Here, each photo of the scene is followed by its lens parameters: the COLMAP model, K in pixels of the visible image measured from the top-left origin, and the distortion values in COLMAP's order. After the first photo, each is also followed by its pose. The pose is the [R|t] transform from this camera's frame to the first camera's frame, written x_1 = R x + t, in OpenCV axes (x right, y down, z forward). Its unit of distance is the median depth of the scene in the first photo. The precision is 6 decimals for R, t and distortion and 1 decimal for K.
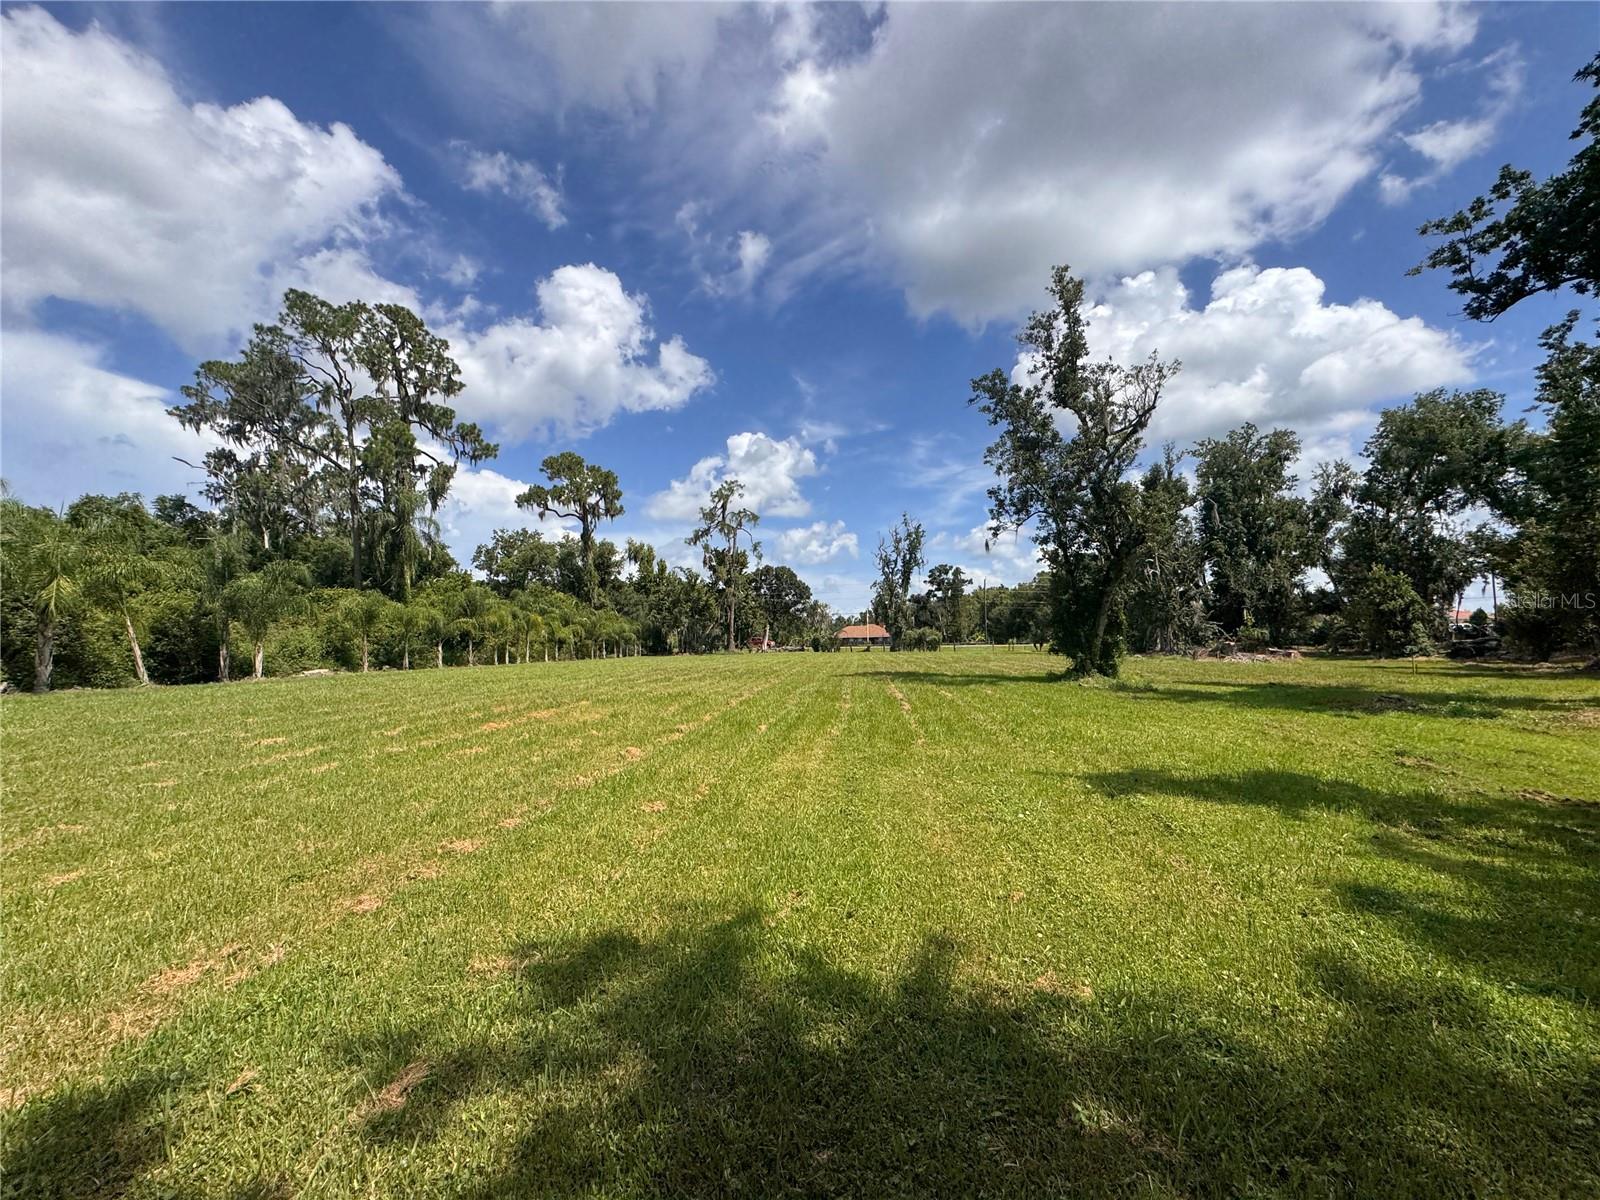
lens RADIAL K [[641.4, 0, 822.1], [0, 641.4, 549.6], [0, 0, 1]] dist [-0.000252, 0.000123]
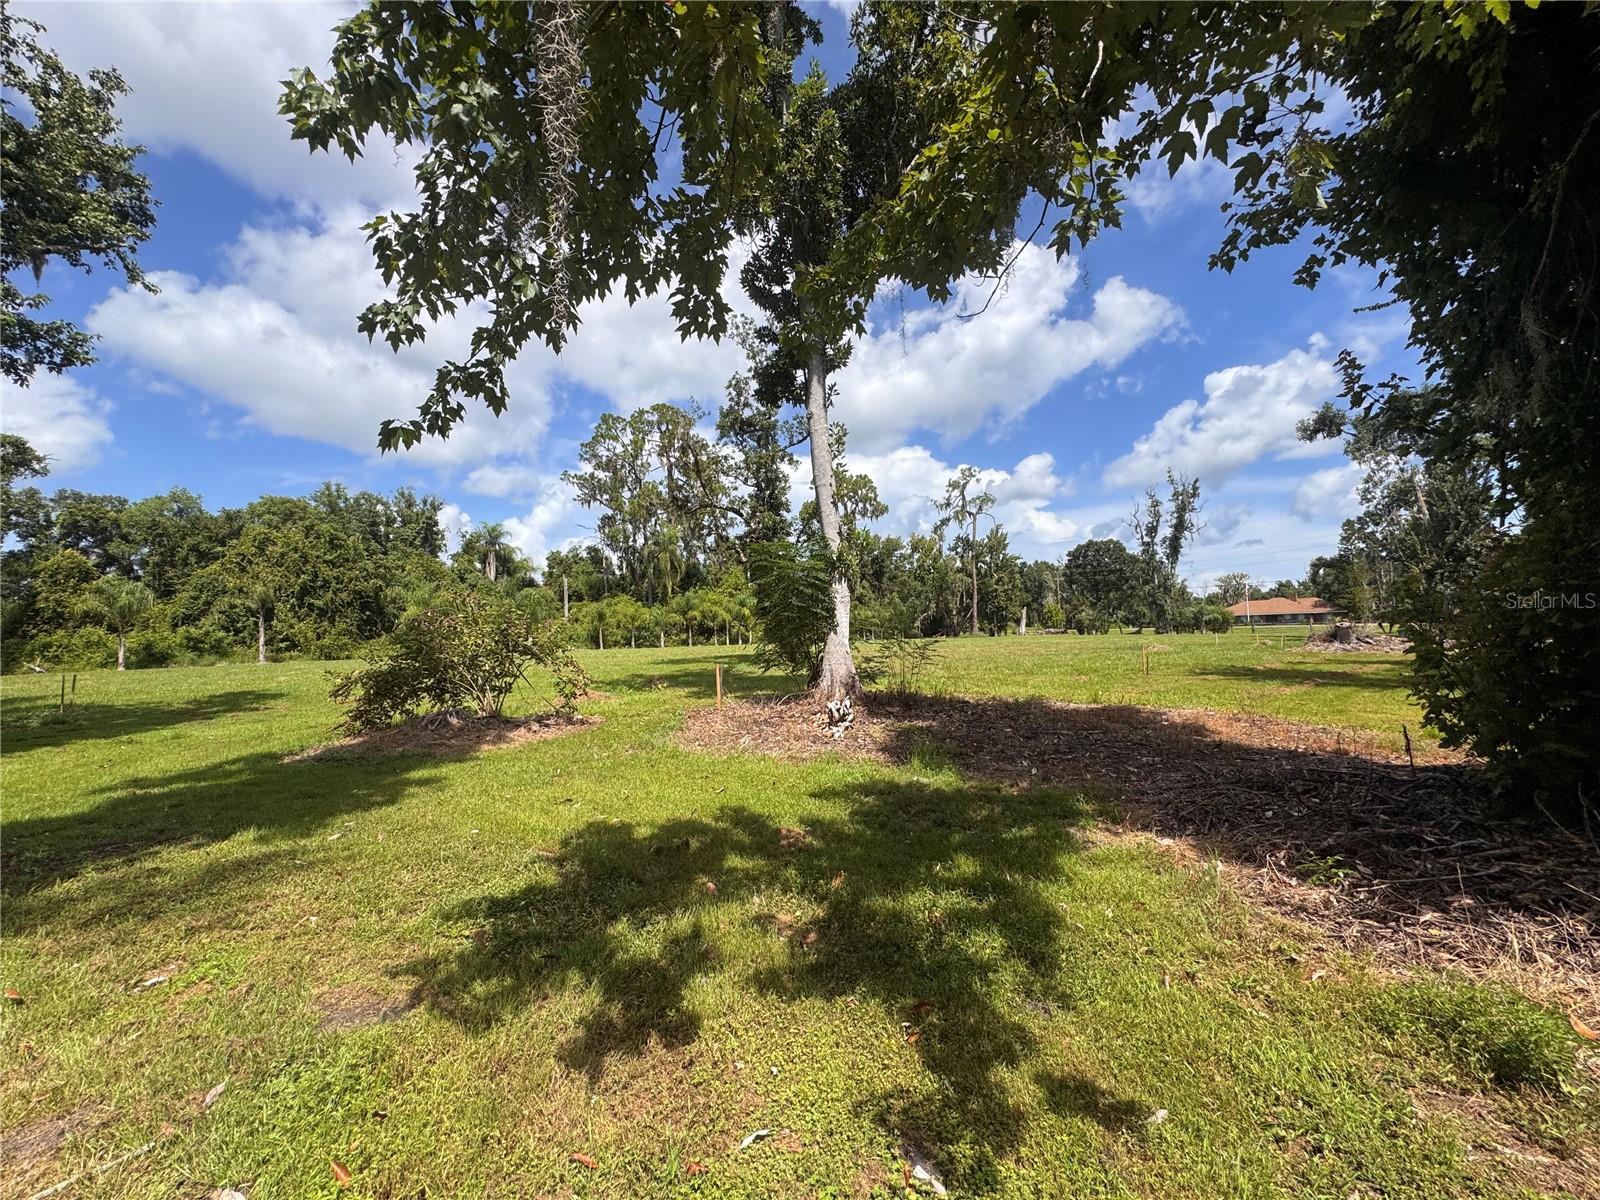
lens RADIAL K [[641.4, 0, 794.5], [0, 641.4, 604.0], [0, 0, 1]] dist [-0.000252, 0.000123]
pose [[0.742333, -0.035144, -0.669109, 0.359357], [0.110123, 0.991443, 0.070100, 0.006783], [0.660920, -0.125722, 0.739851, 0.058346]]
